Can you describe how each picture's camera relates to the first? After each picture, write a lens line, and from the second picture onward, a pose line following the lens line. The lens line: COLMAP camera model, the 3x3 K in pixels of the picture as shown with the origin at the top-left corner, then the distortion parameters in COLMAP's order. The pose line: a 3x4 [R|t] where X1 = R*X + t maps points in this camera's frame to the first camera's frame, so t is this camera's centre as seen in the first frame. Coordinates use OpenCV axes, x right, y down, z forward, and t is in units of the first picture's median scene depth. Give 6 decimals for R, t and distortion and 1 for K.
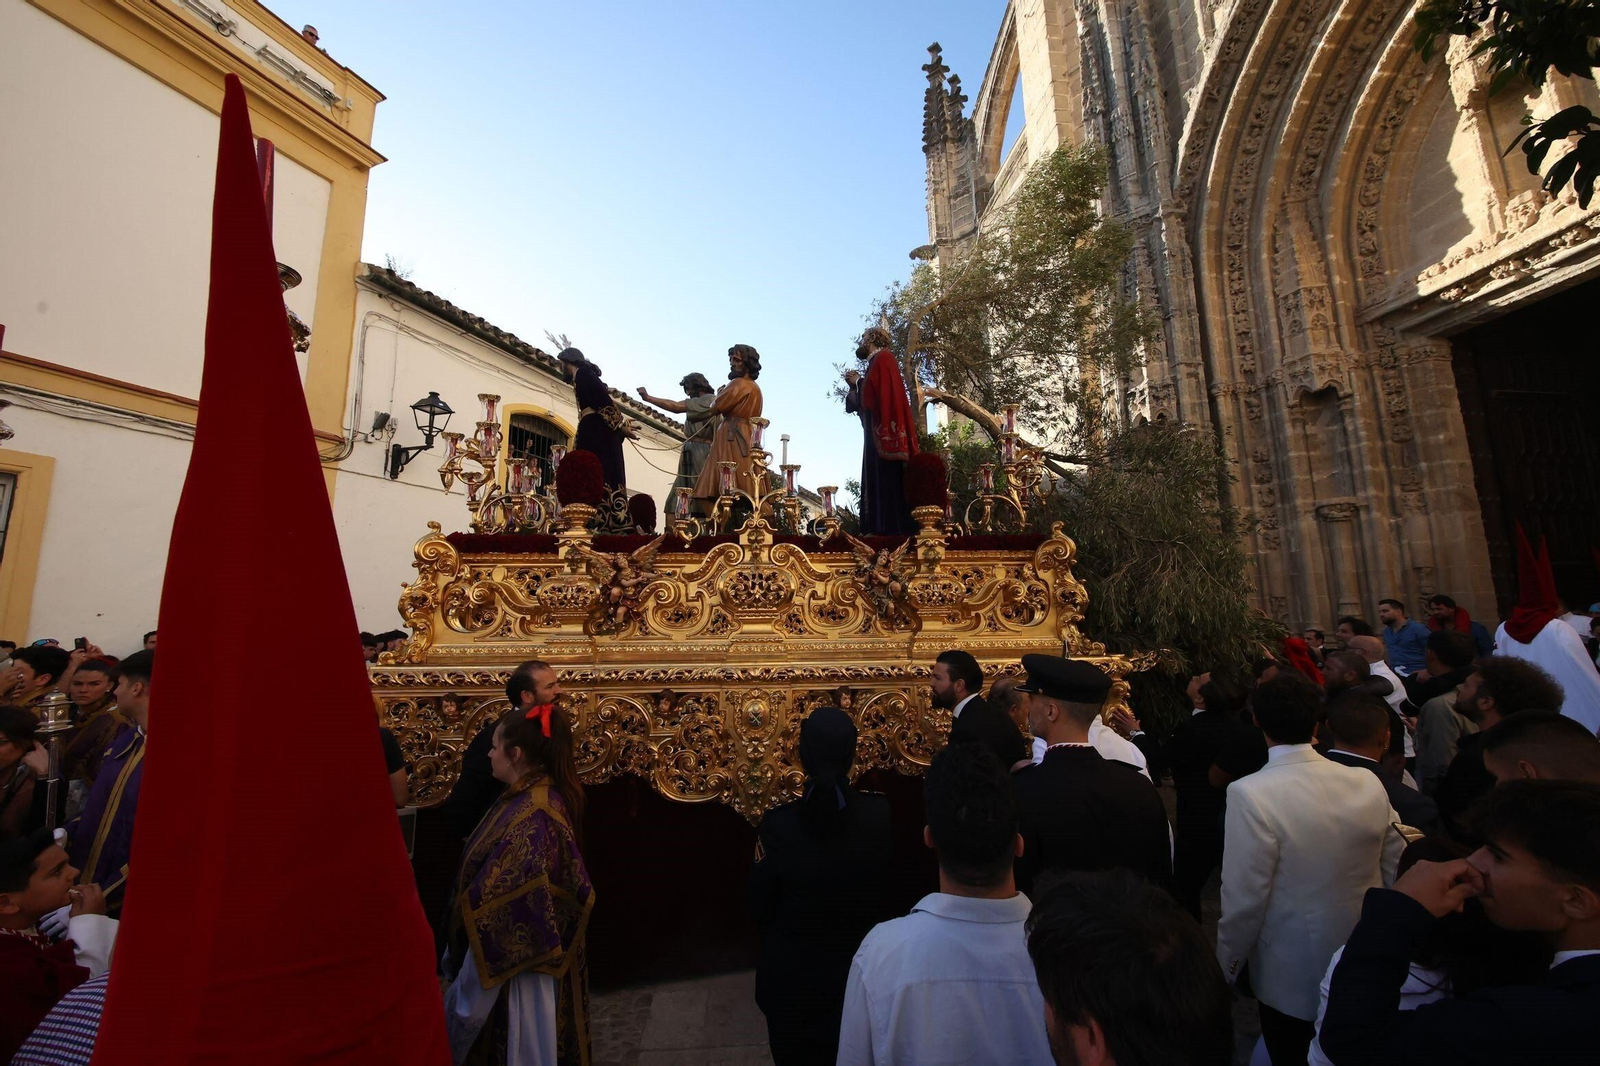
lens RADIAL K [[608.5, 0, 801.5], [0, 608.5, 520.4], [0, 0, 1]] dist [-0.004567, -0.006460]
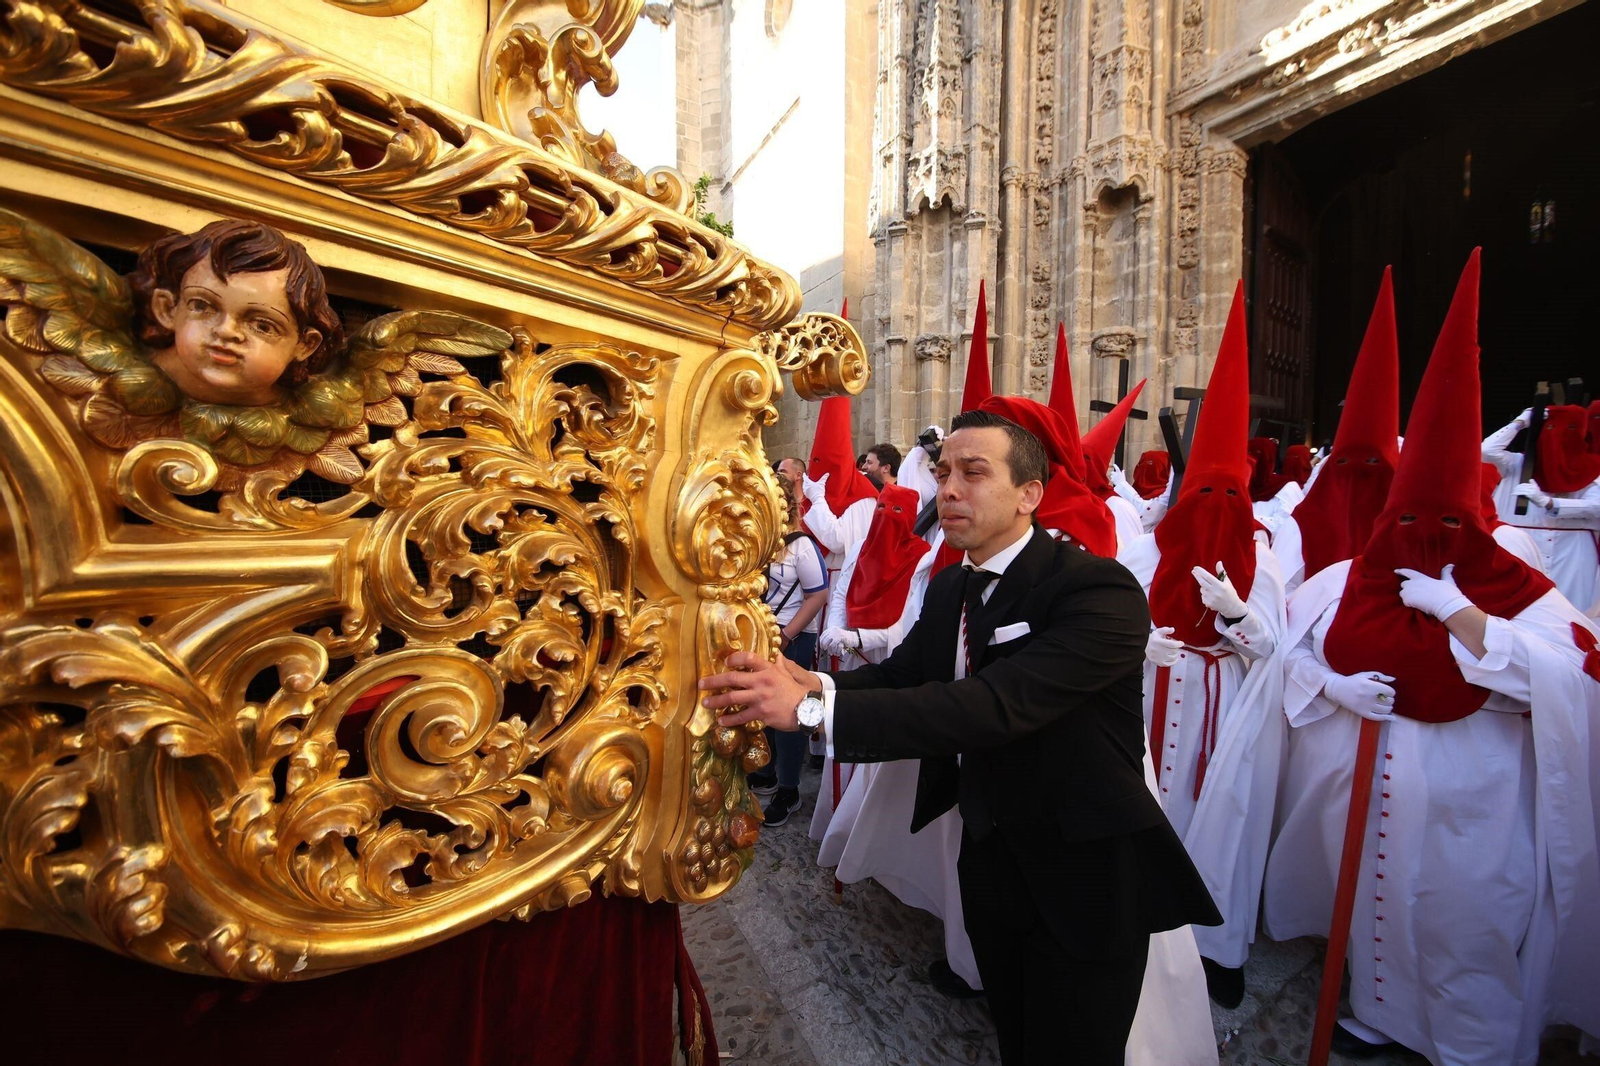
lens RADIAL K [[547.1, 0, 808.6], [0, 547.1, 529.1], [0, 0, 1]] dist [-0.000264, -0.009984]
pose [[0.897667, -0.007344, 0.440613, 0.162910], [-0.086377, 0.977533, 0.192272, 0.125650], [-0.432126, -0.210655, 0.876865, 0.453591]]
